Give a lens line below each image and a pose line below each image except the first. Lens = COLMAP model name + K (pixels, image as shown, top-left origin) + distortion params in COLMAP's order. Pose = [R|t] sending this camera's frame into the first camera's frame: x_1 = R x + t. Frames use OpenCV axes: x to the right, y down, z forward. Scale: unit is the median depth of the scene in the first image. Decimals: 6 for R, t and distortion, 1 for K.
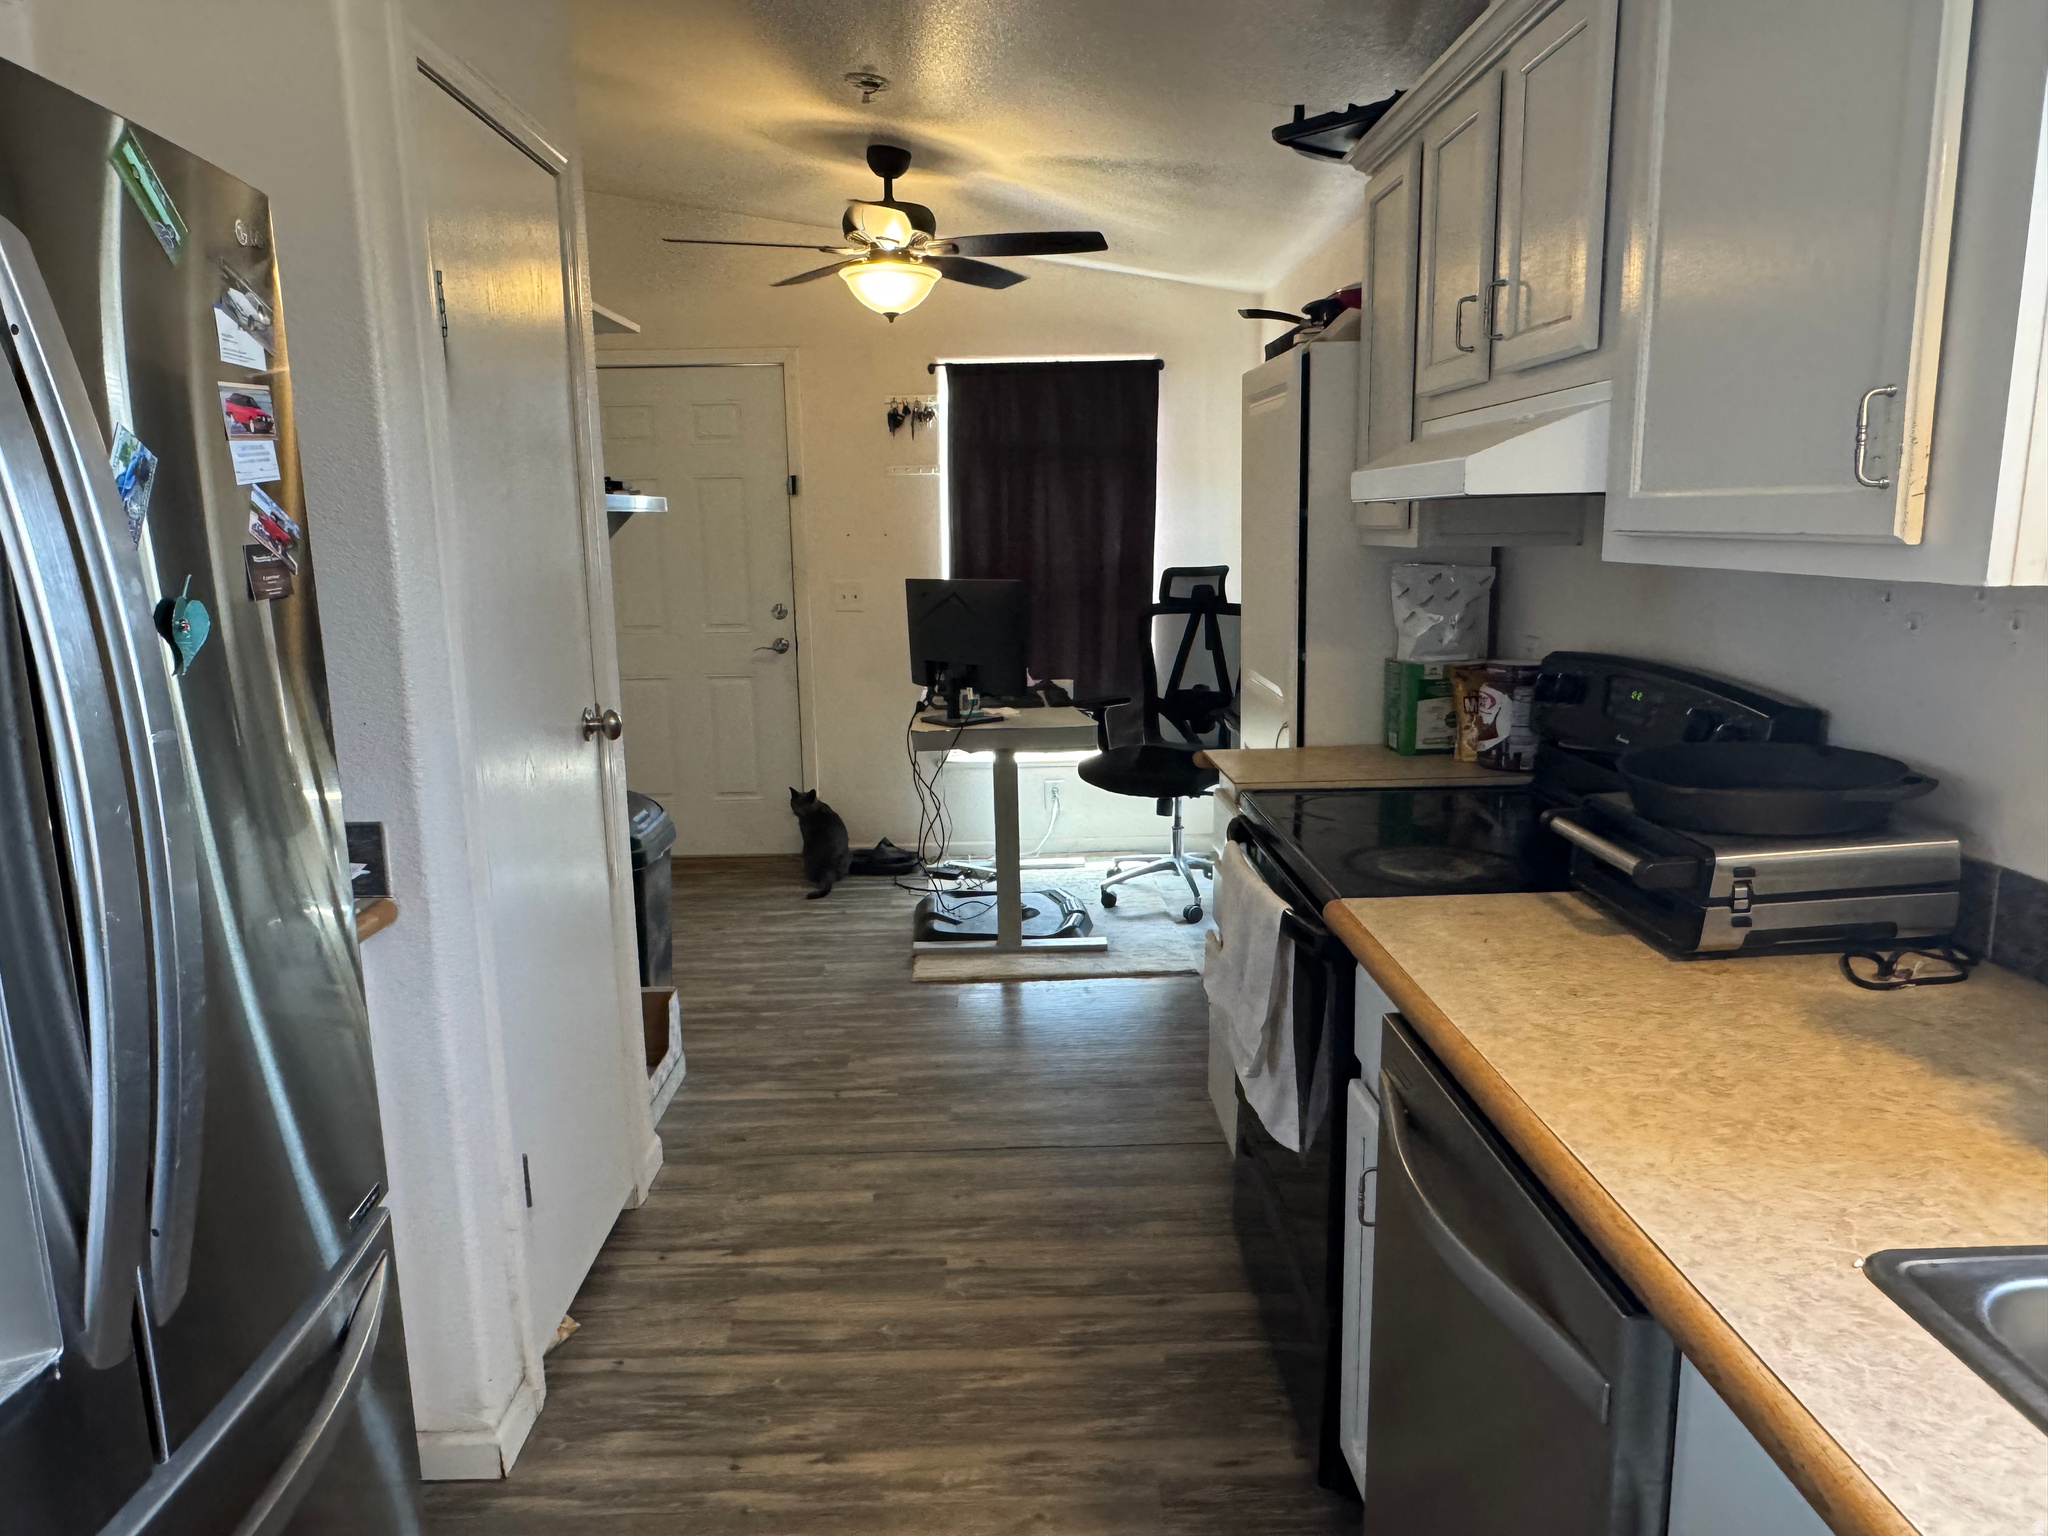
lens RADIAL K [[1351.4, 0, 1024.0], [0, 1351.4, 768.0], [0, 0, 1]] dist [-0.005970, 0.003758]
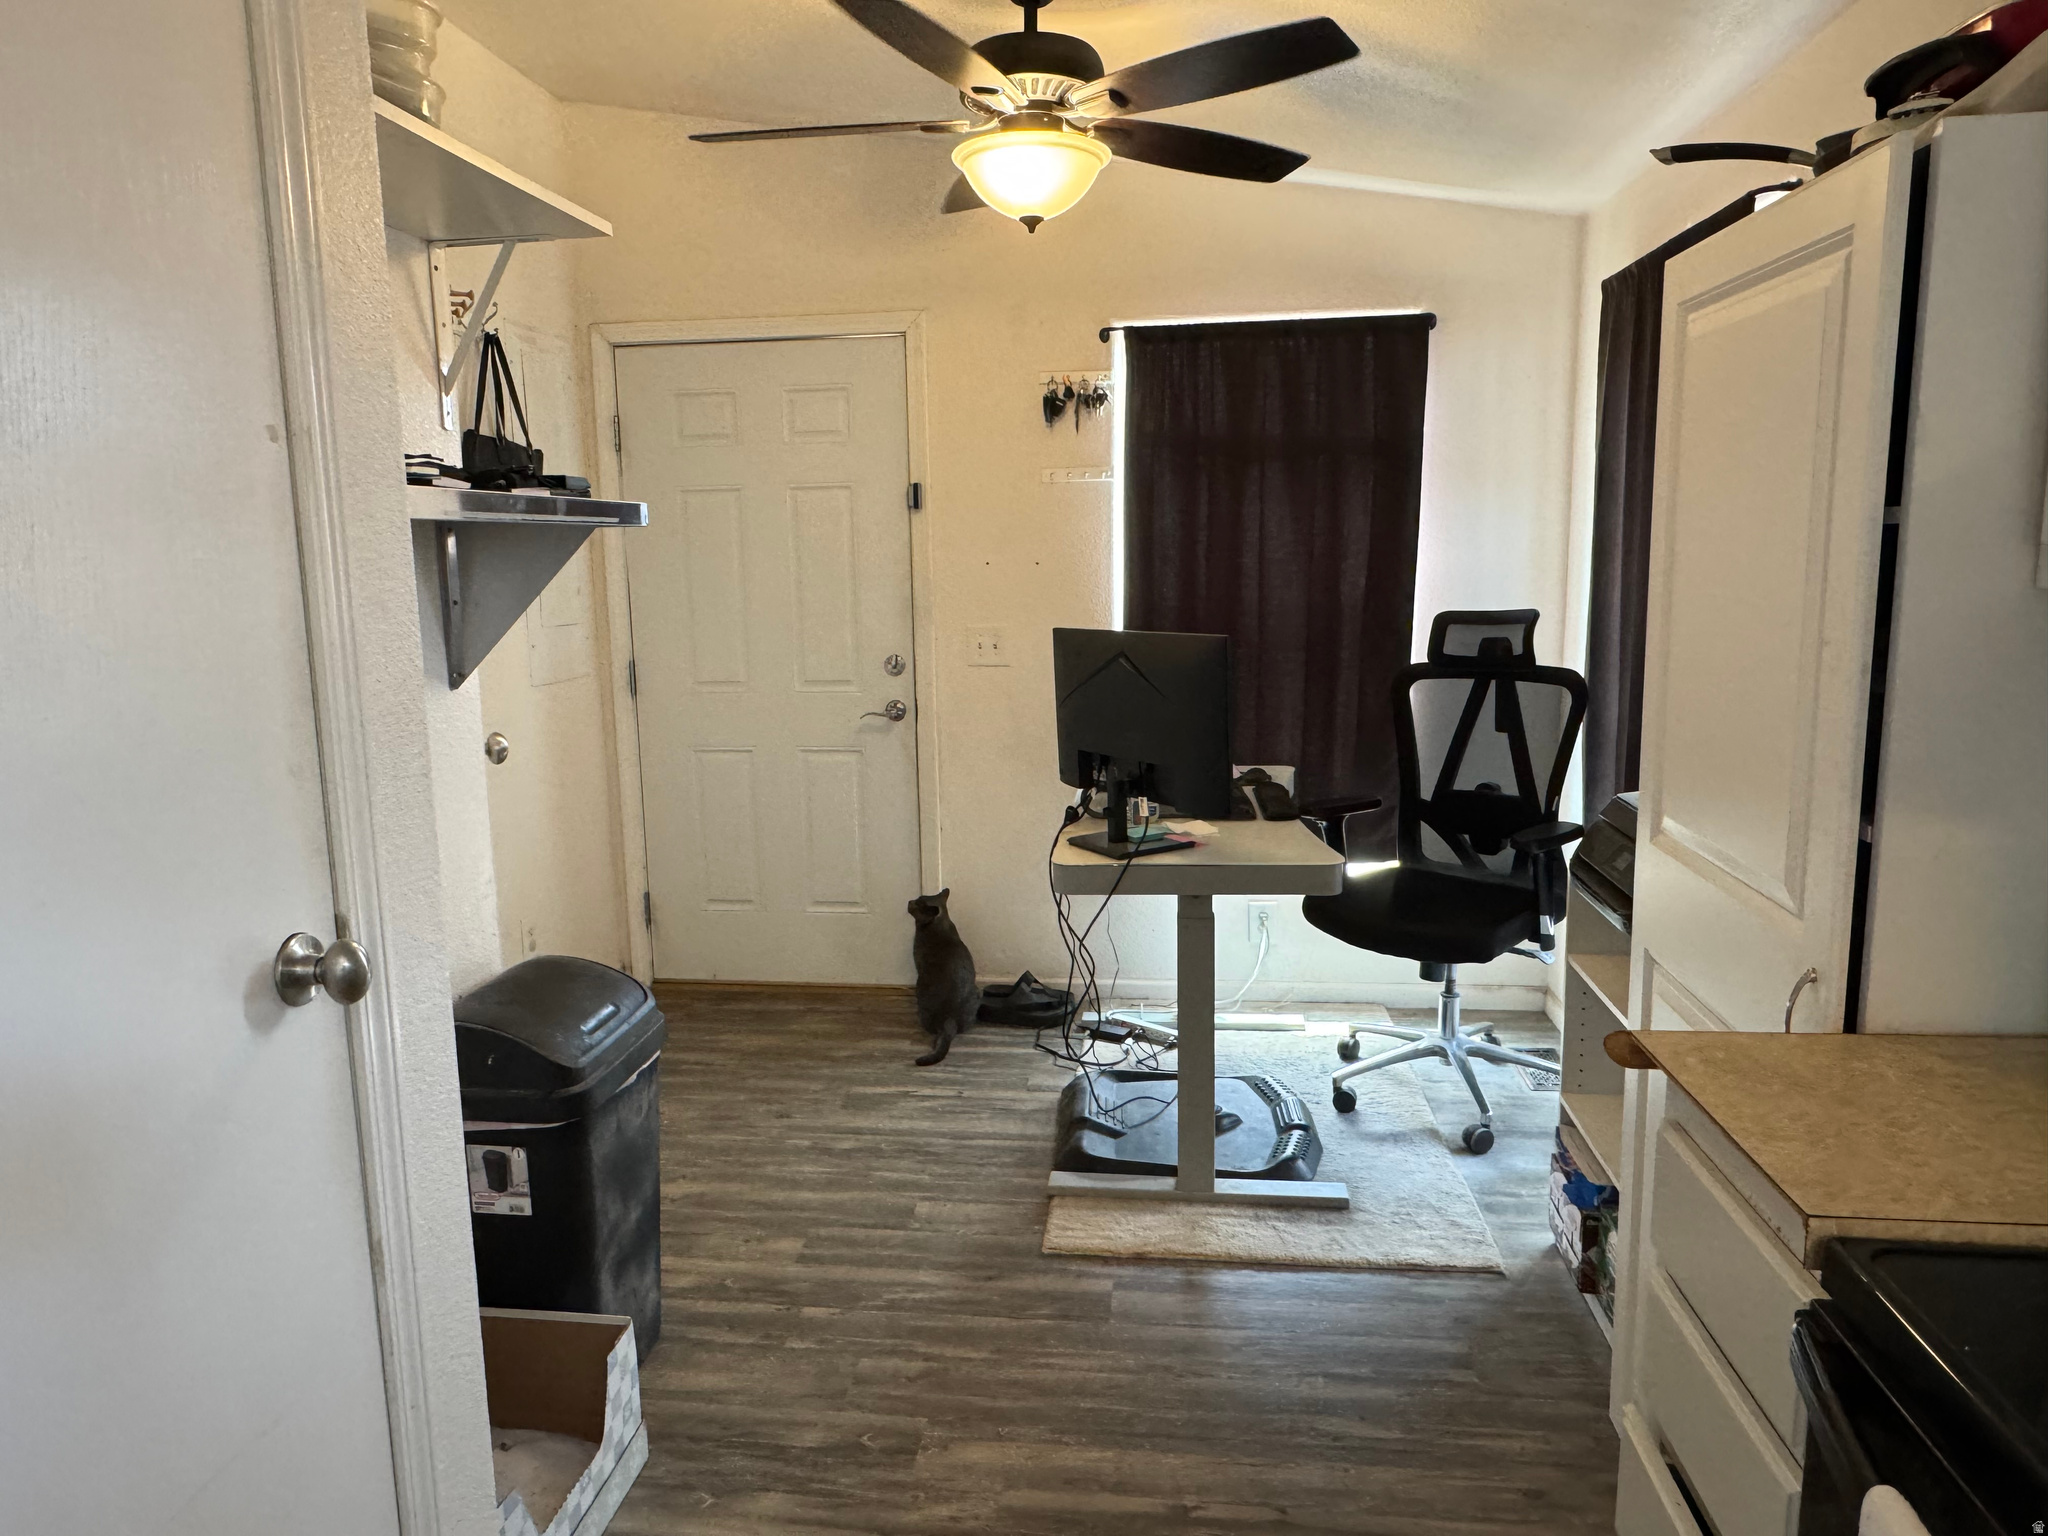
lens RADIAL K [[1351.4, 0, 1024.0], [0, 1351.4, 768.0], [0, 0, 1]] dist [-0.005970, 0.003758]
pose [[0.990233, 0.022118, -0.137654, -0.006934], [-0.024836, 0.999528, -0.018056, -0.053628], [0.137190, 0.021299, 0.990316, 0.307145]]
